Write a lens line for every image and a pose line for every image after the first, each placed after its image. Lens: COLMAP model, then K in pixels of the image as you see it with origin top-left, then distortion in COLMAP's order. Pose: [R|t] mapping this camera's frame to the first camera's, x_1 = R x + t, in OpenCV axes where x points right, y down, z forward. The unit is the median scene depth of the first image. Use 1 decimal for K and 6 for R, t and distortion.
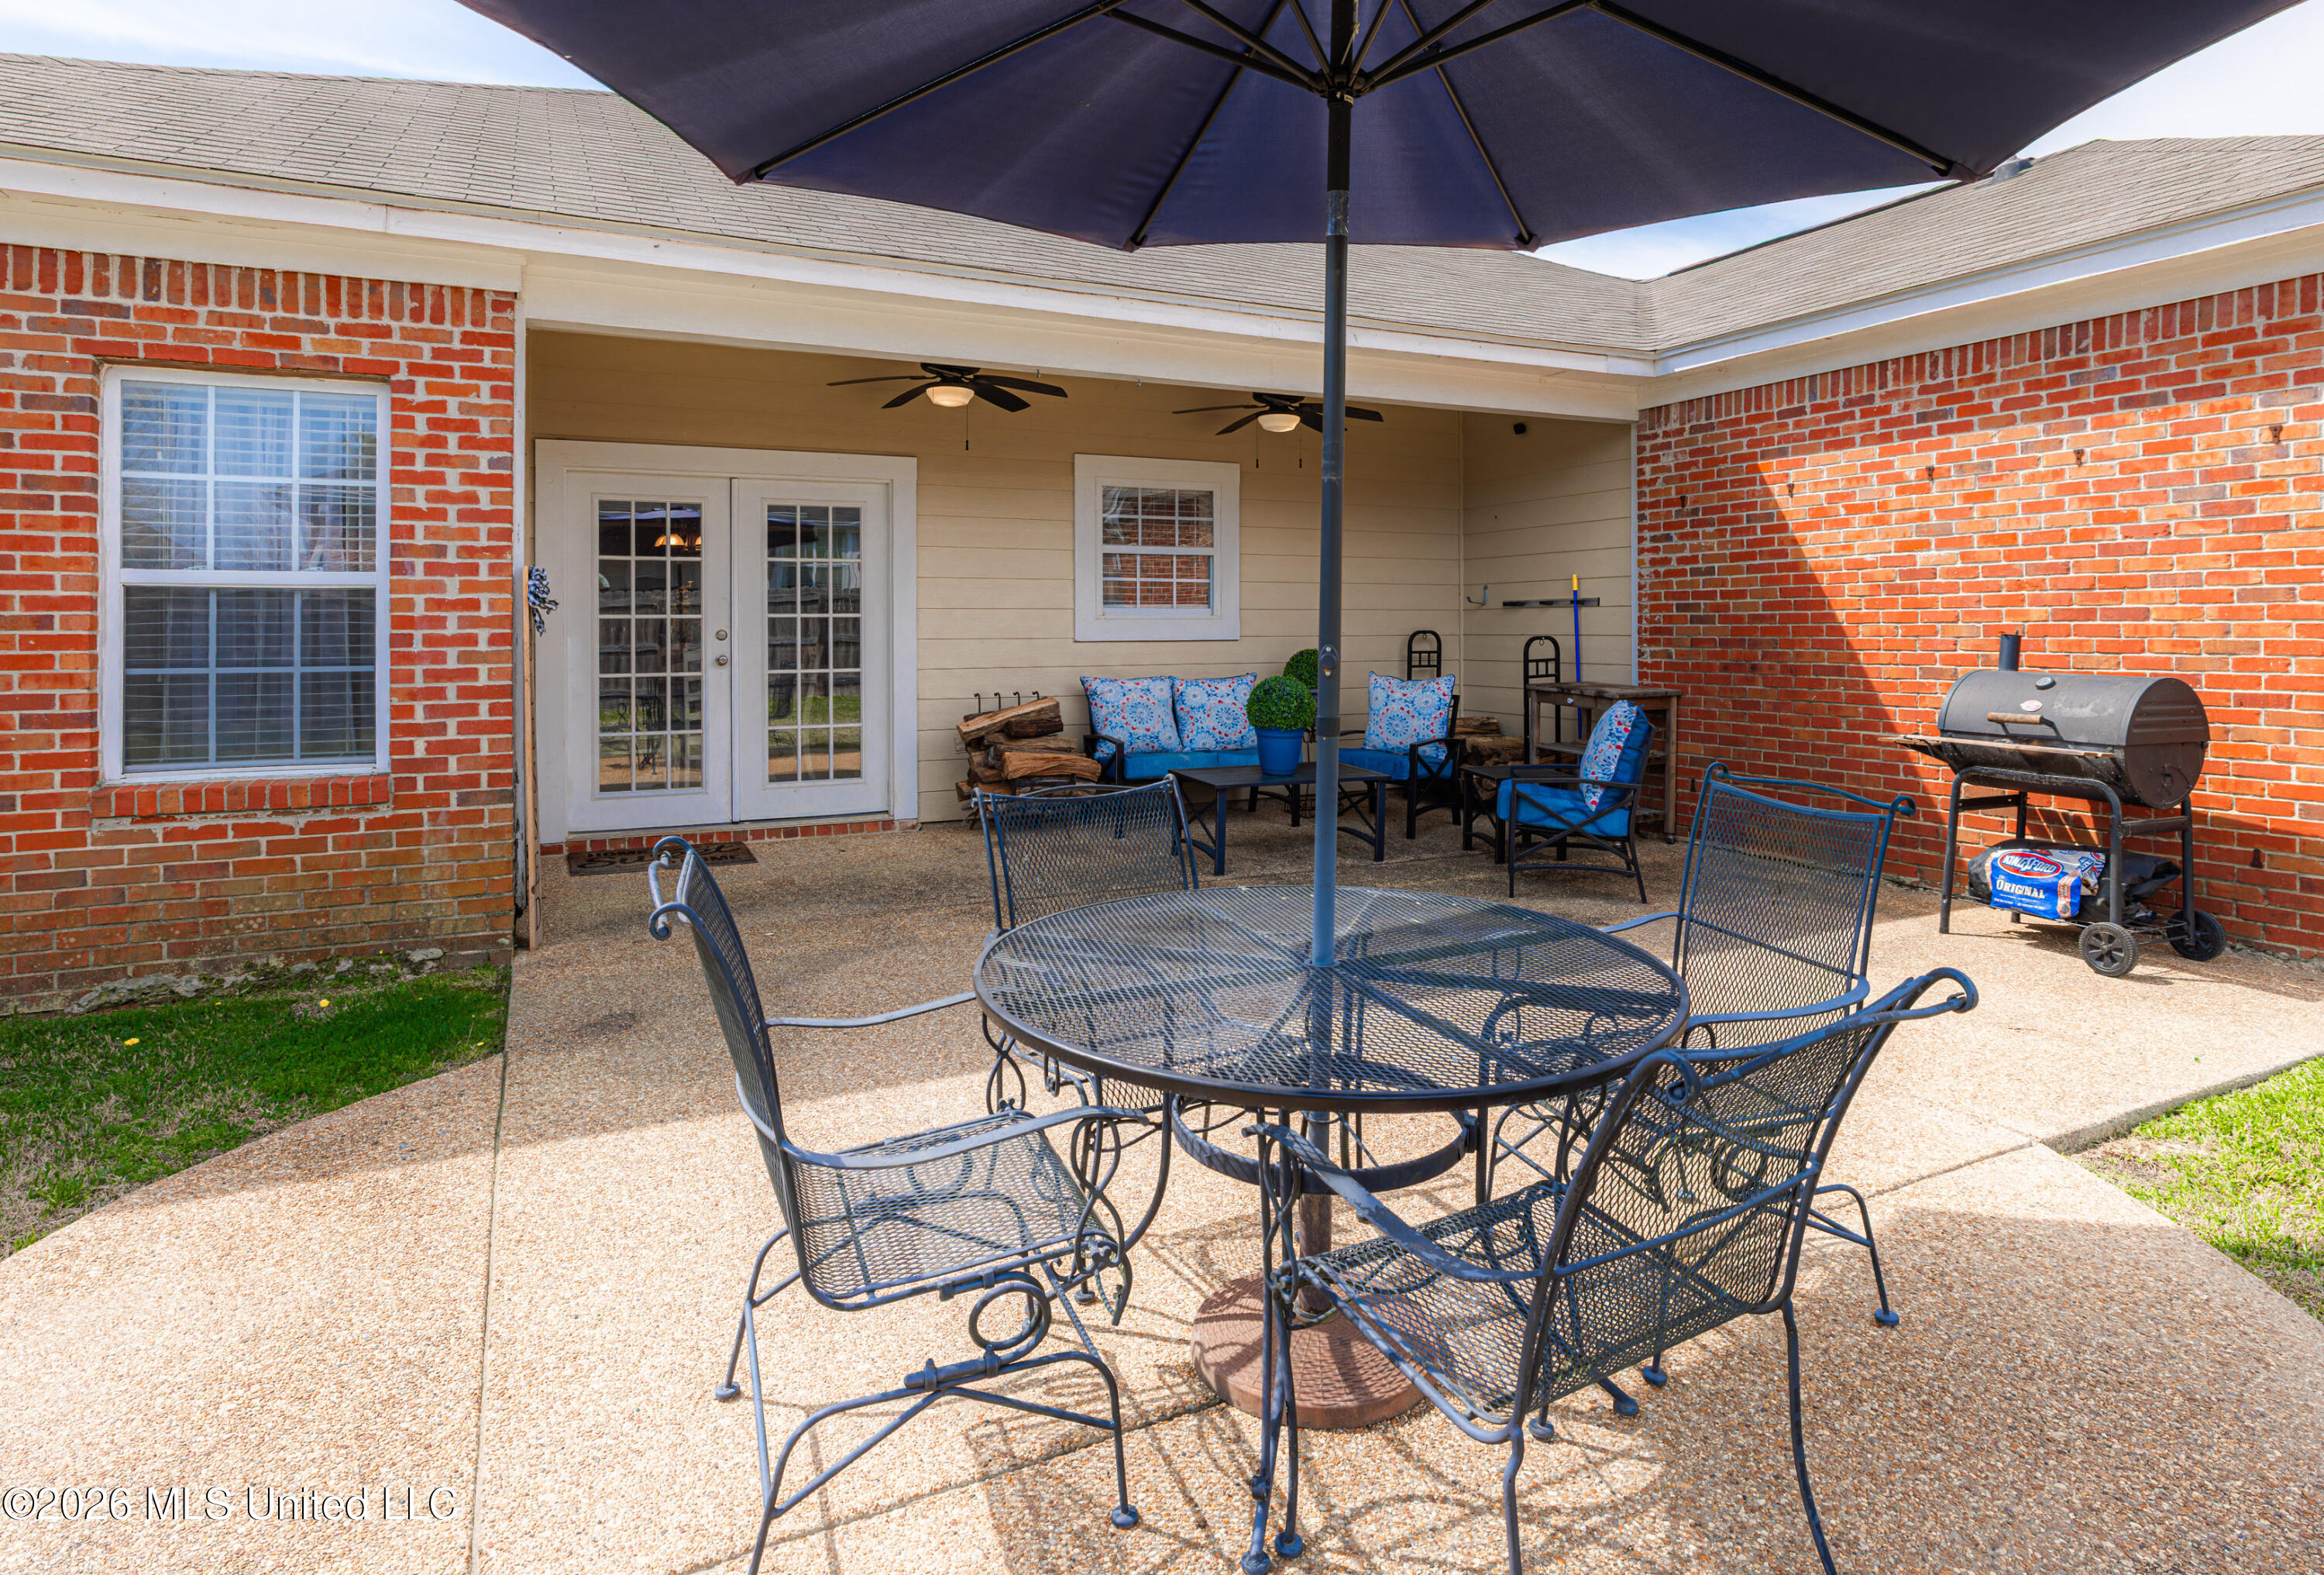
lens RADIAL K [[1247.2, 0, 1197.2], [0, 1247.2, 625.2], [0, 0, 1]] dist [-0.045273, 0.020118]
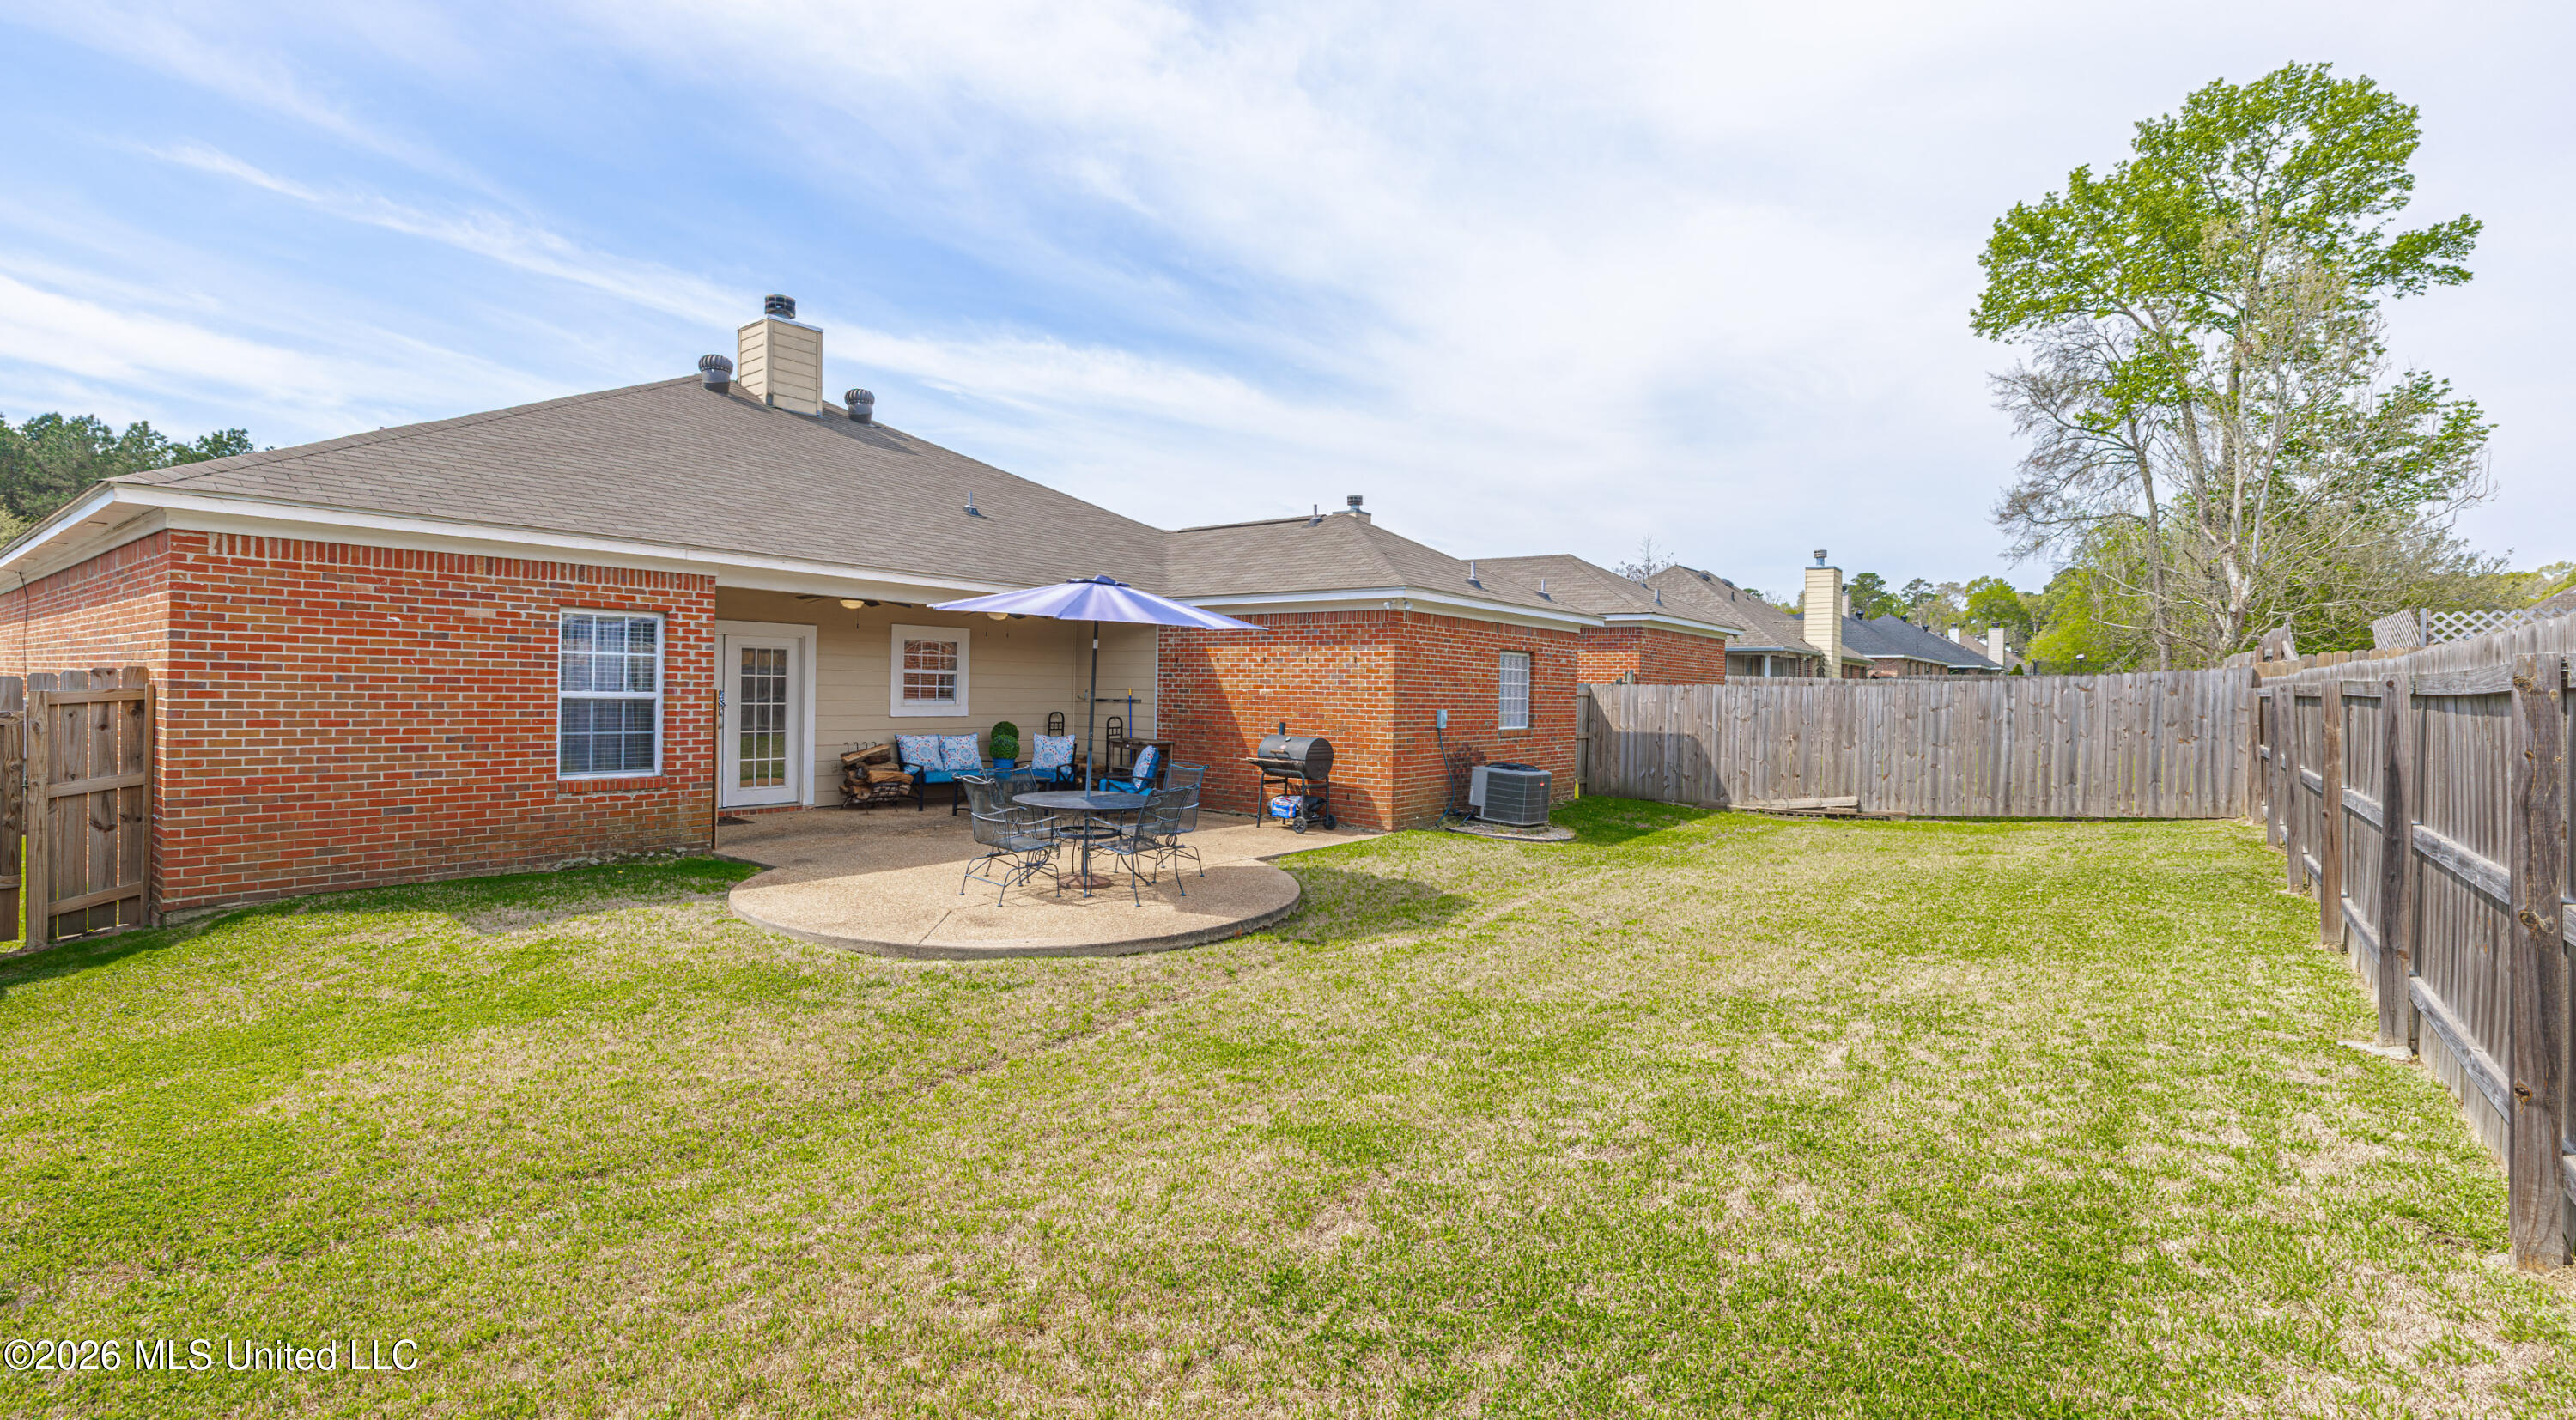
lens RADIAL K [[1072.2, 0, 1288.0], [0, 1072.2, 710.0], [0, 0, 1]] dist [0.001235, 0.000070]
pose [[0.897519, 0.013752, 0.440762, -0.332541], [-0.023606, 0.999579, 0.016879, -0.049814], [-0.440344, -0.025554, 0.897465, -0.976598]]
